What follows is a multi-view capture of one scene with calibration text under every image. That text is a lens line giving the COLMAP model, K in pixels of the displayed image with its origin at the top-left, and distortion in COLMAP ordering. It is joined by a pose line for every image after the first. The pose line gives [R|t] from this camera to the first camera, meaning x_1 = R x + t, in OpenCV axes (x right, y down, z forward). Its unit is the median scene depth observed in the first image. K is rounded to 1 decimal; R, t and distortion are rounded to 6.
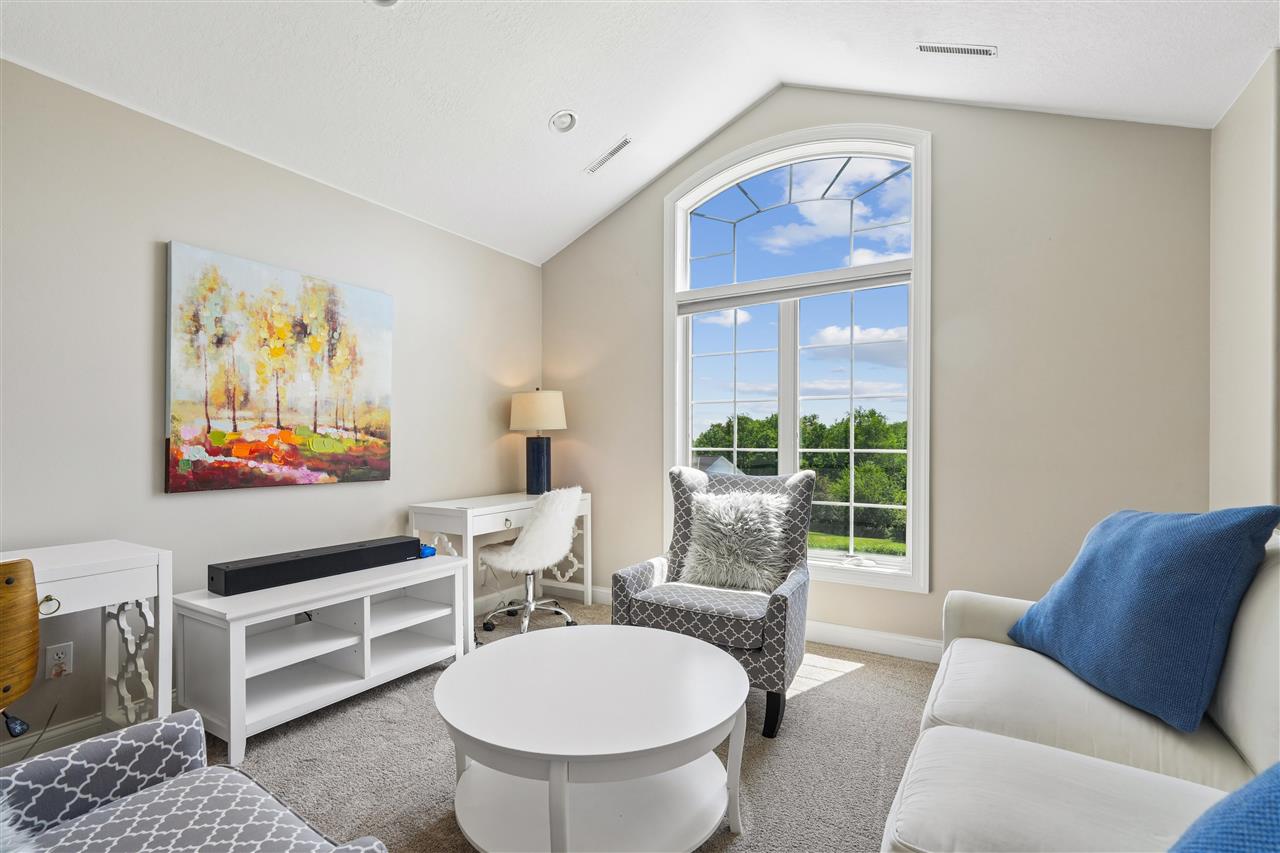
lens RADIAL K [[581.3, 0, 660.5], [0, 581.3, 445.7], [0, 0, 1]] dist [-0.002434, 0.002246]
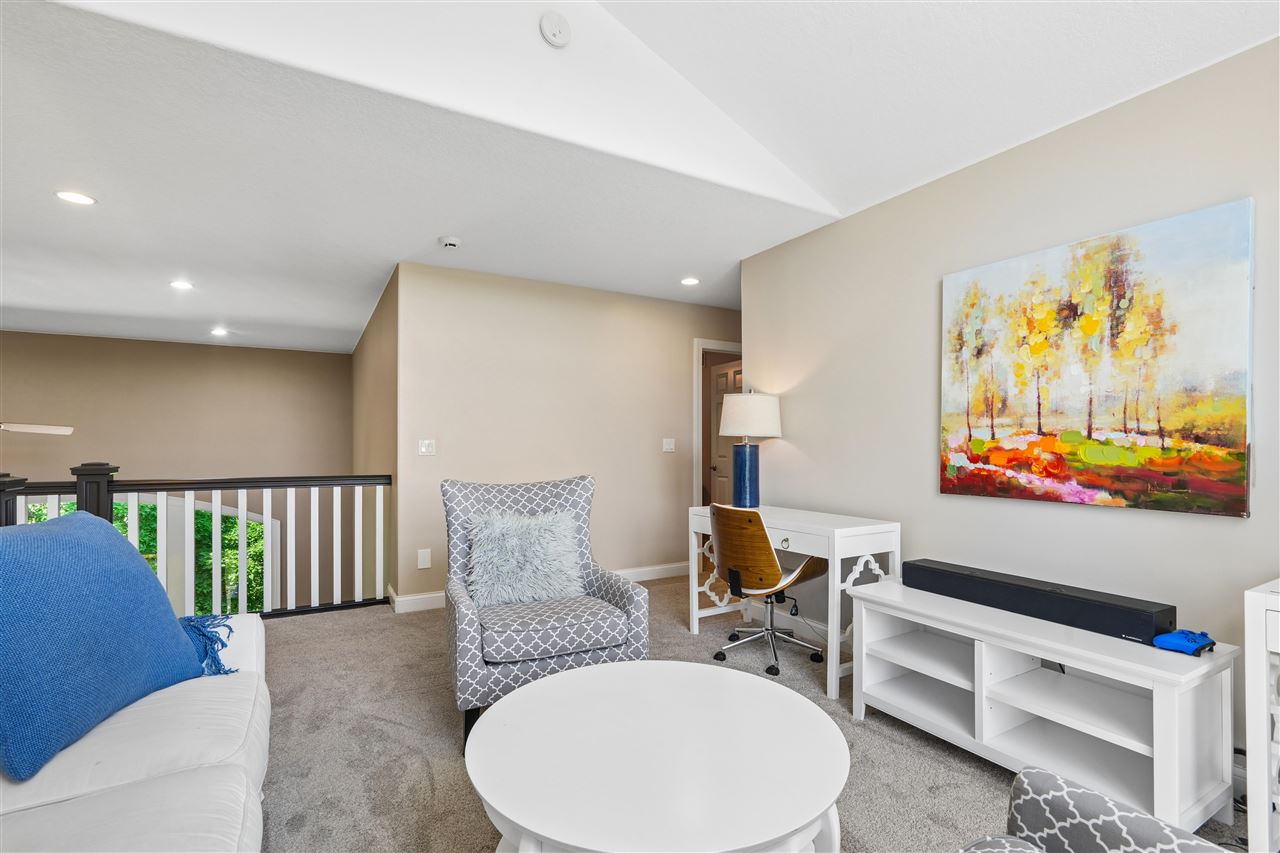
lens RADIAL K [[581.3, 0, 640.7], [0, 581.3, 440.5], [0, 0, 1]] dist [-0.002434, 0.002246]
pose [[-0.502895, -0.009832, -0.864292, 0.396406], [-0.009879, 0.999935, -0.005628, -0.010129], [0.864291, 0.005708, -0.502959, 0.911804]]
